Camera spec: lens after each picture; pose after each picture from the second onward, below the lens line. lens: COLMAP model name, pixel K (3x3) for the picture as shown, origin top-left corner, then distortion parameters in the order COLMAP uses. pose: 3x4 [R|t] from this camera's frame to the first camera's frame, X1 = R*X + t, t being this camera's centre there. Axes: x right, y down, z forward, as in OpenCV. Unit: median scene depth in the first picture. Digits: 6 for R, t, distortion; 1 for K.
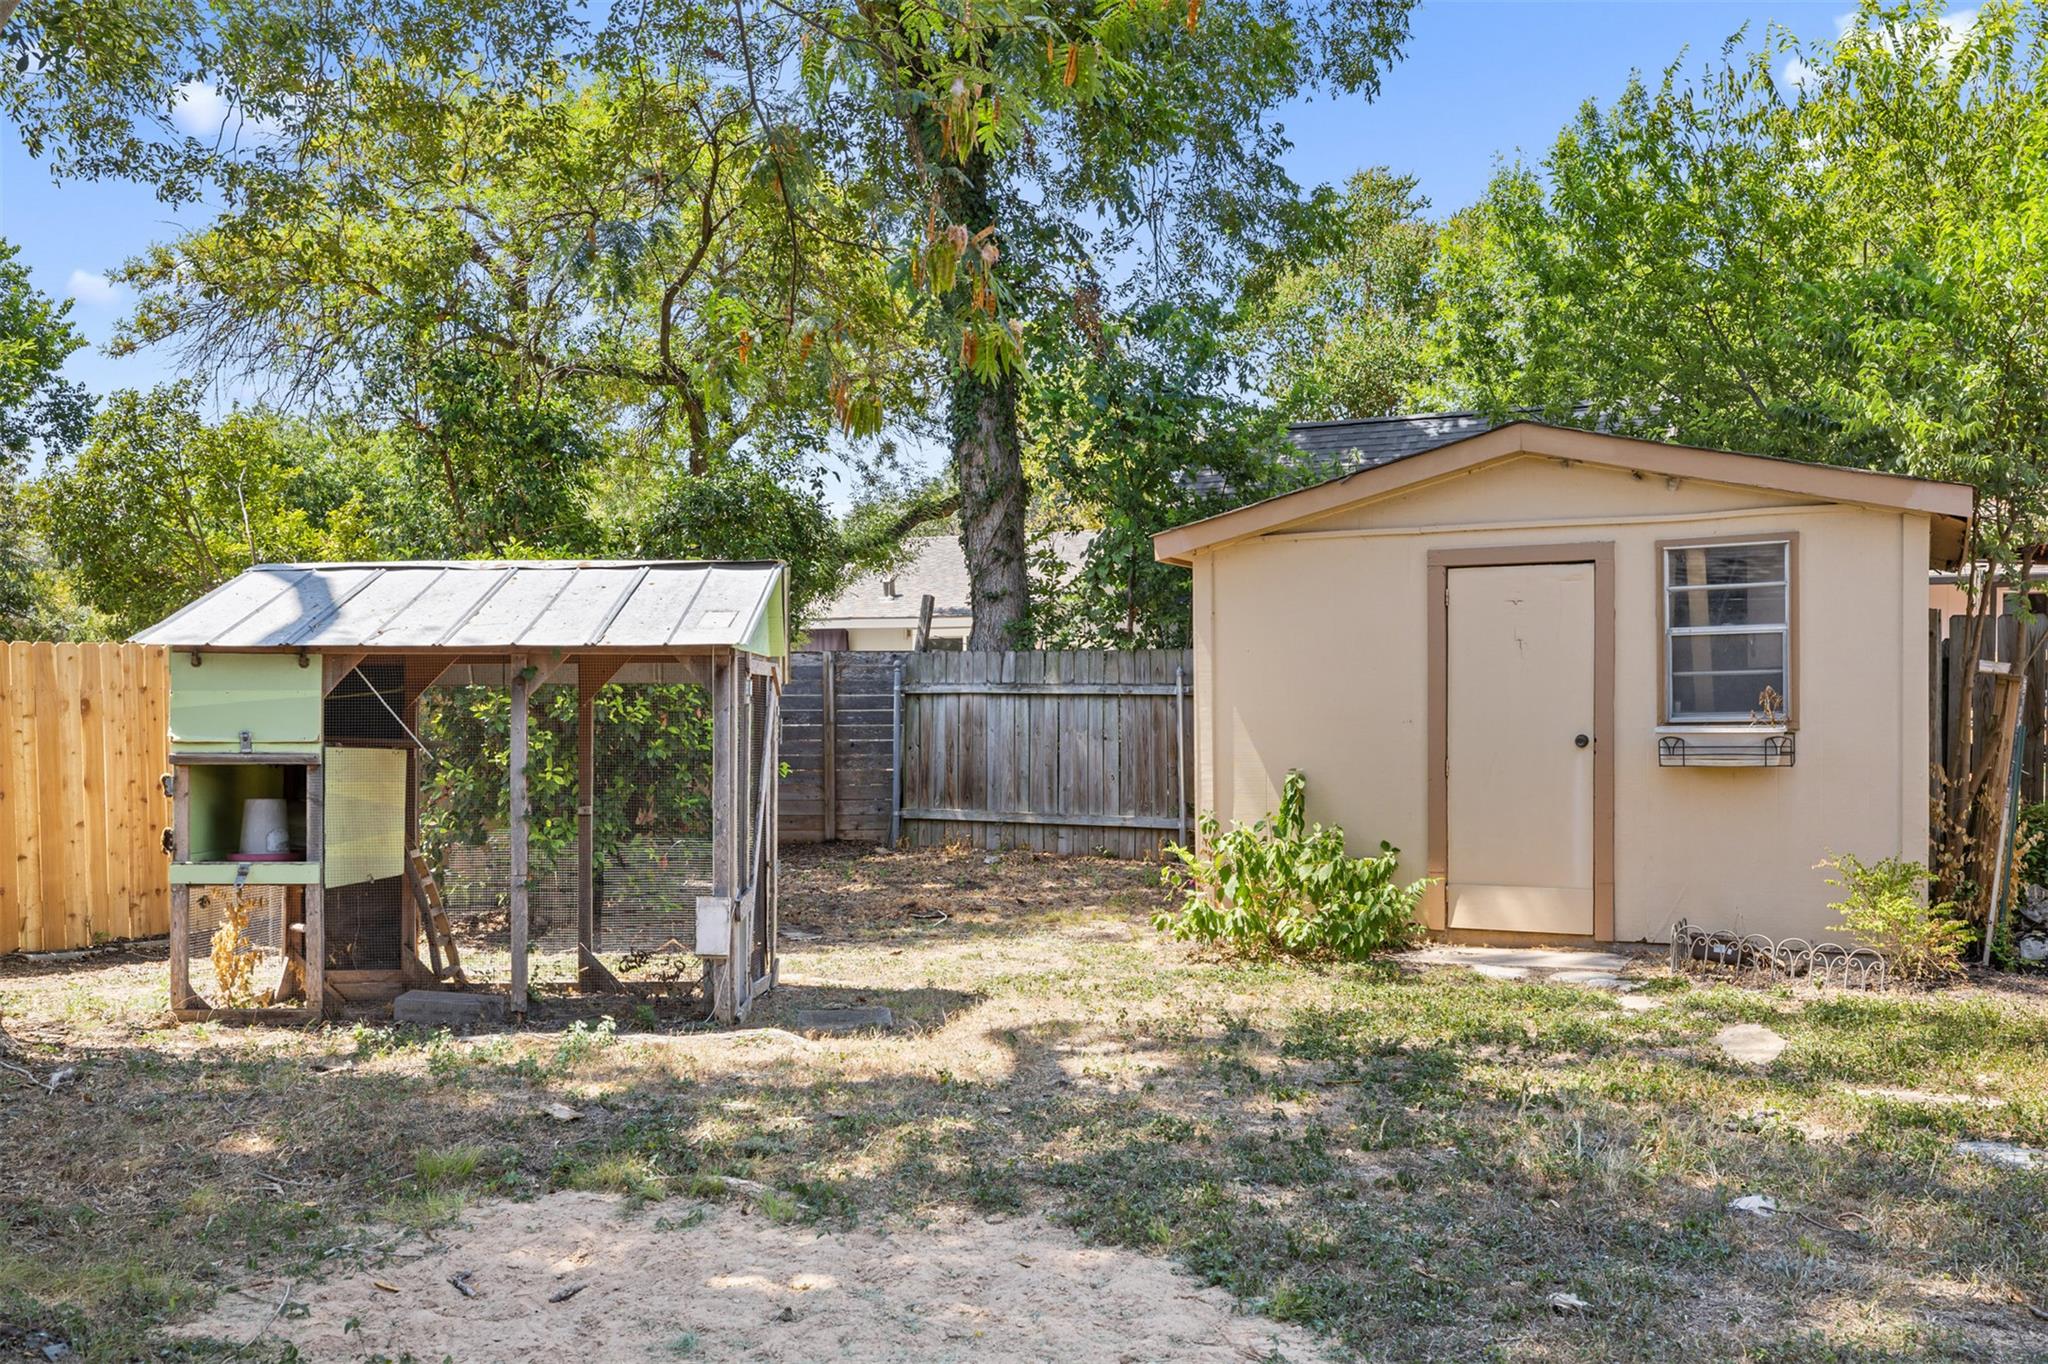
lens RADIAL K [[1719.3, 0, 1025.9], [0, 1719.3, 688.3], [0, 0, 1]] dist [0.001140, 0.000259]
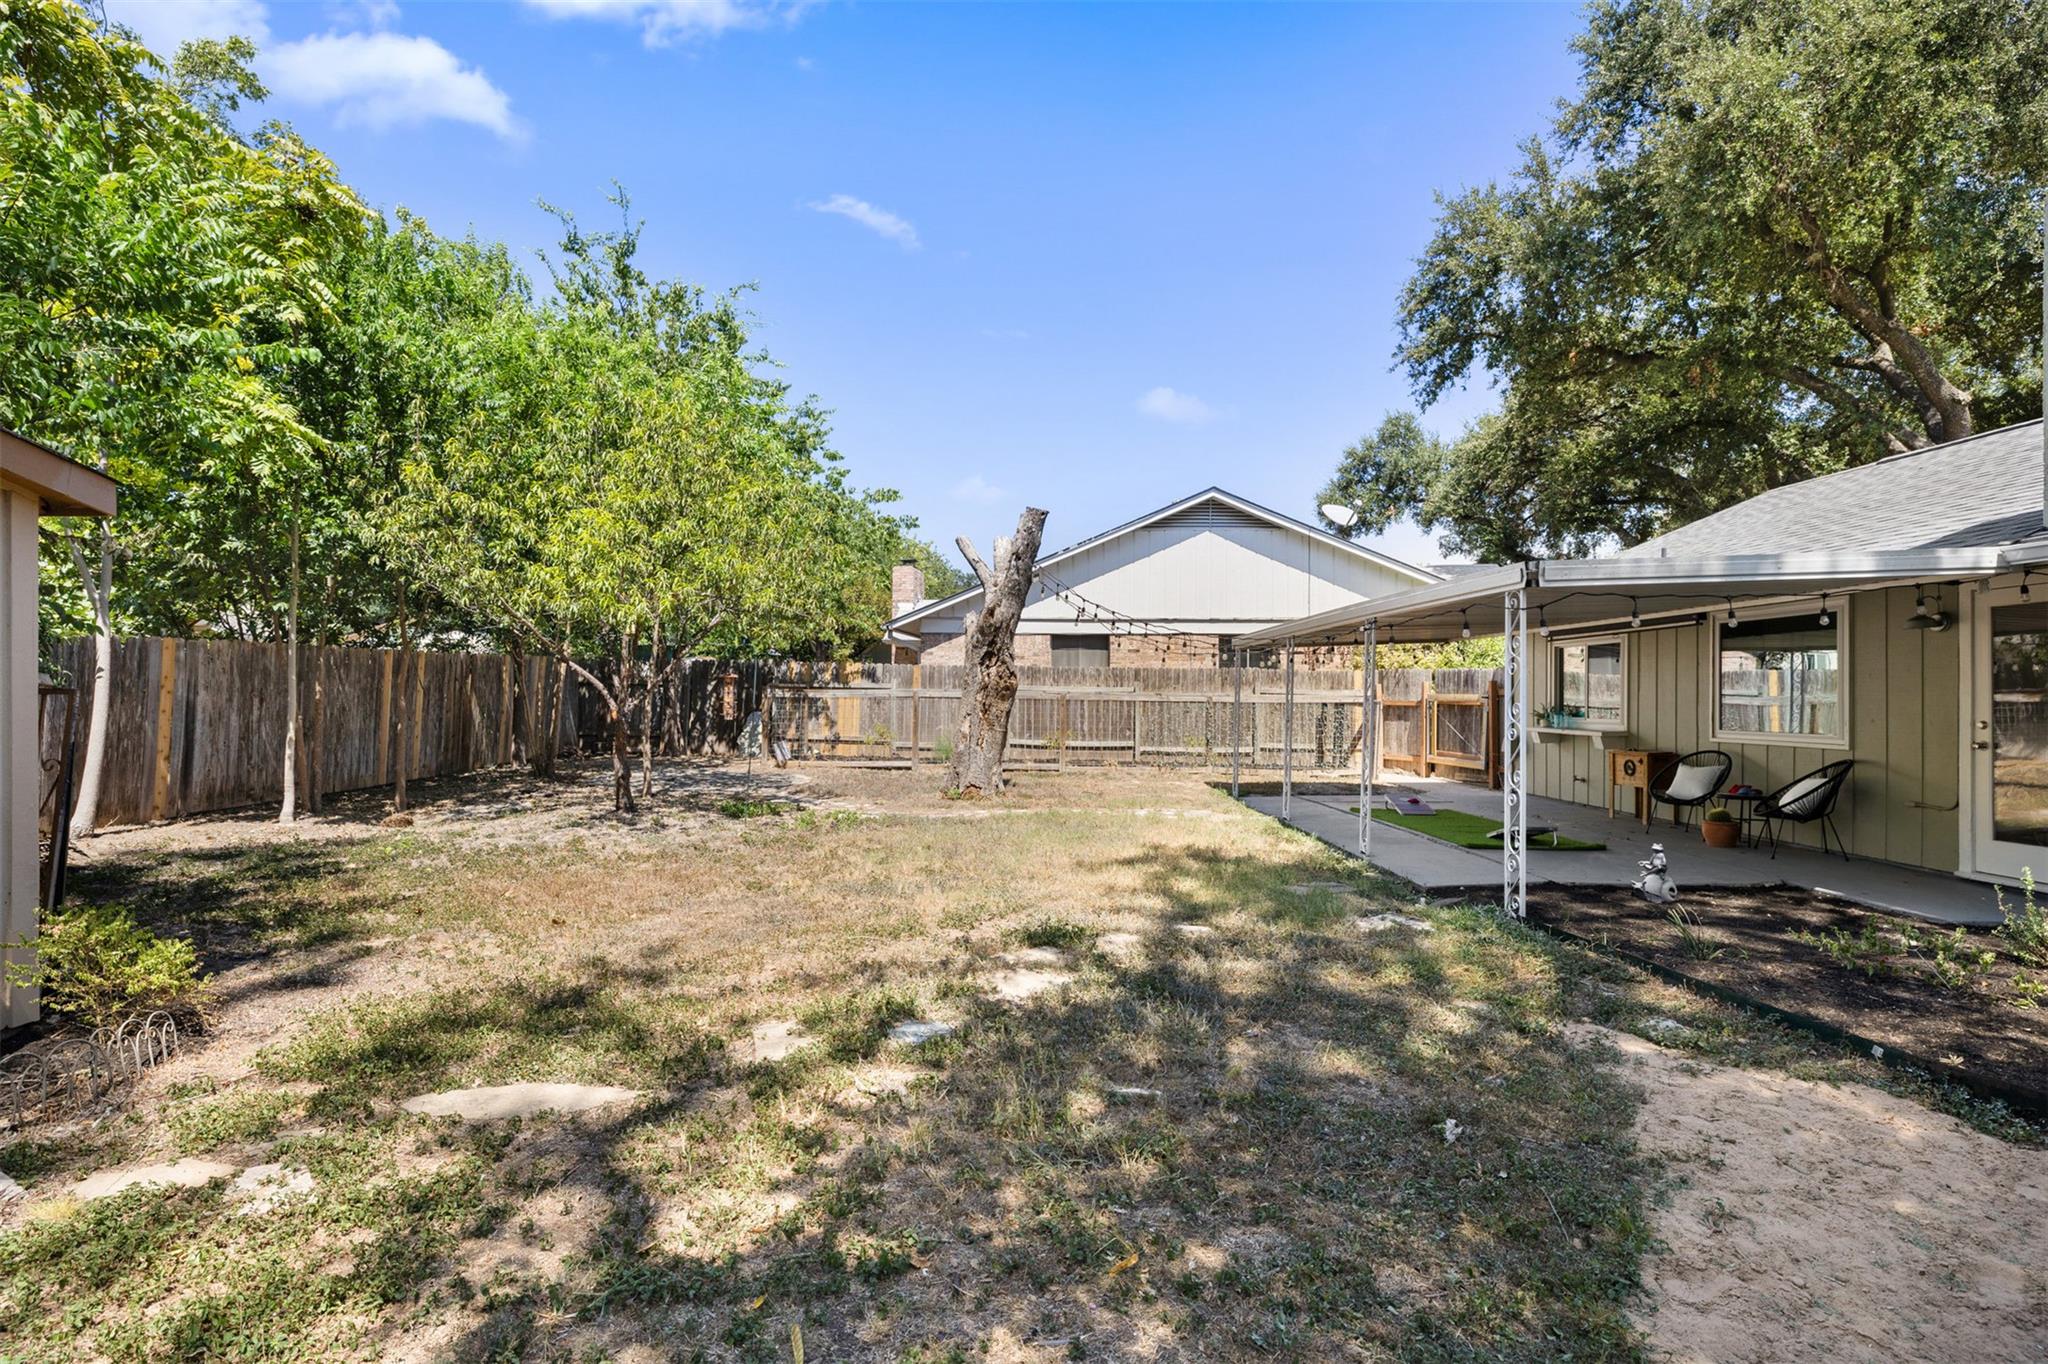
lens RADIAL K [[968.5, 0, 1020.5], [0, 968.5, 690.2], [0, 0, 1]] dist [-0.002478, 0.001058]
pose [[-0.459503, 0.004097, 0.888167, -0.236640], [-0.012444, 0.999862, -0.011051, -0.013574], [-0.888089, -0.016130, -0.459389, 1.519216]]
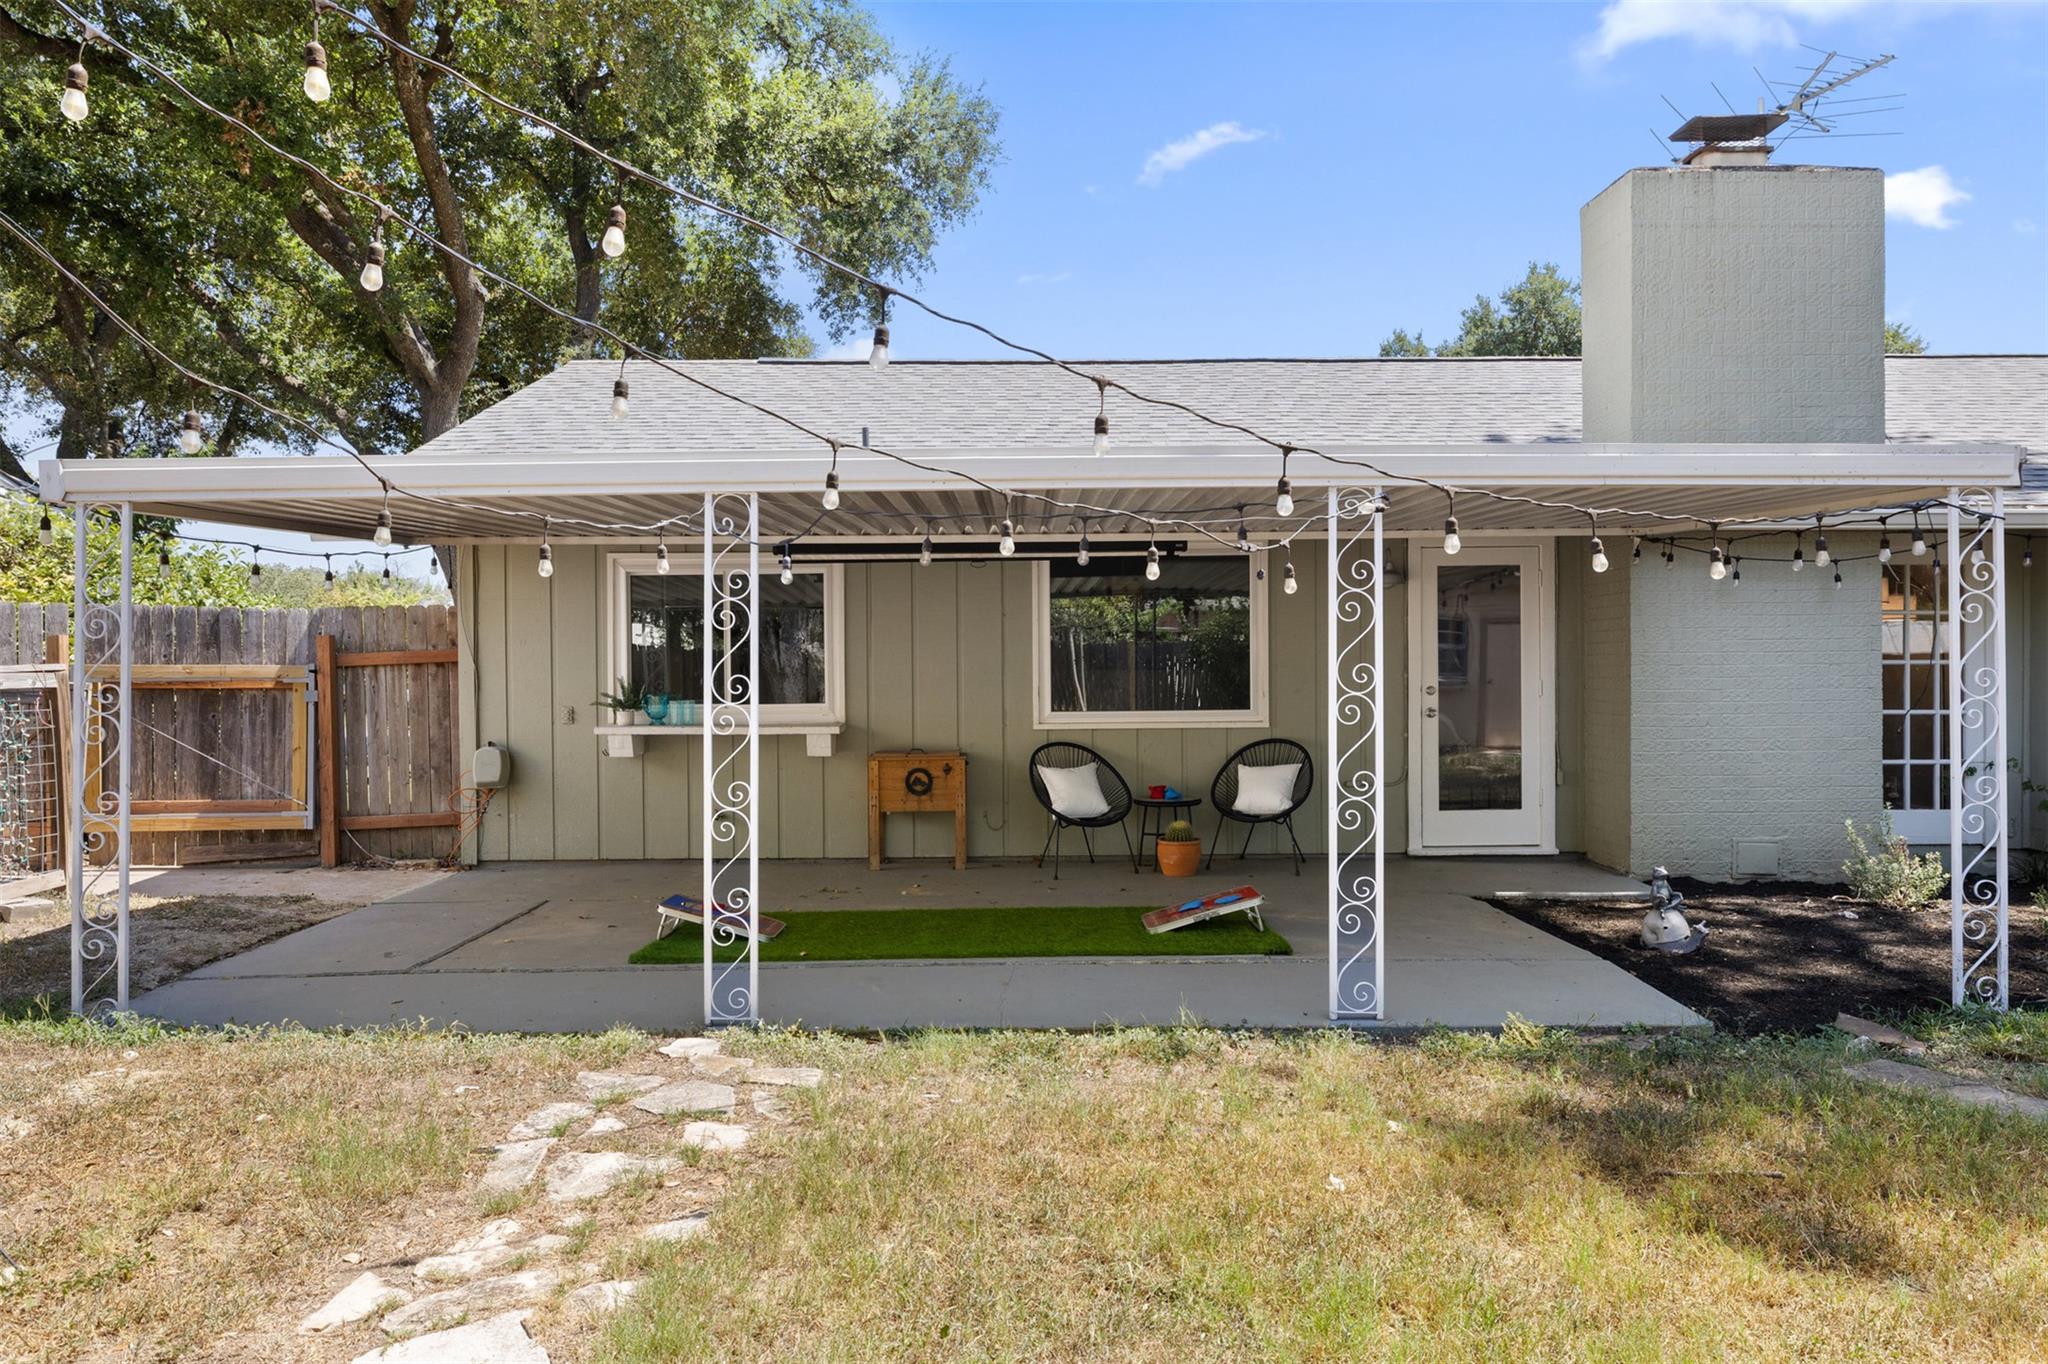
lens RADIAL K [[1321.2, 0, 1029.6], [0, 1321.2, 690.4], [0, 0, 1]] dist [-0.008229, 0.001550]
pose [[-0.891458, 0.015621, -0.452833, 1.962491], [0.012142, 0.999870, 0.010588, -0.023556], [0.452940, 0.003940, -0.891532, 0.916627]]
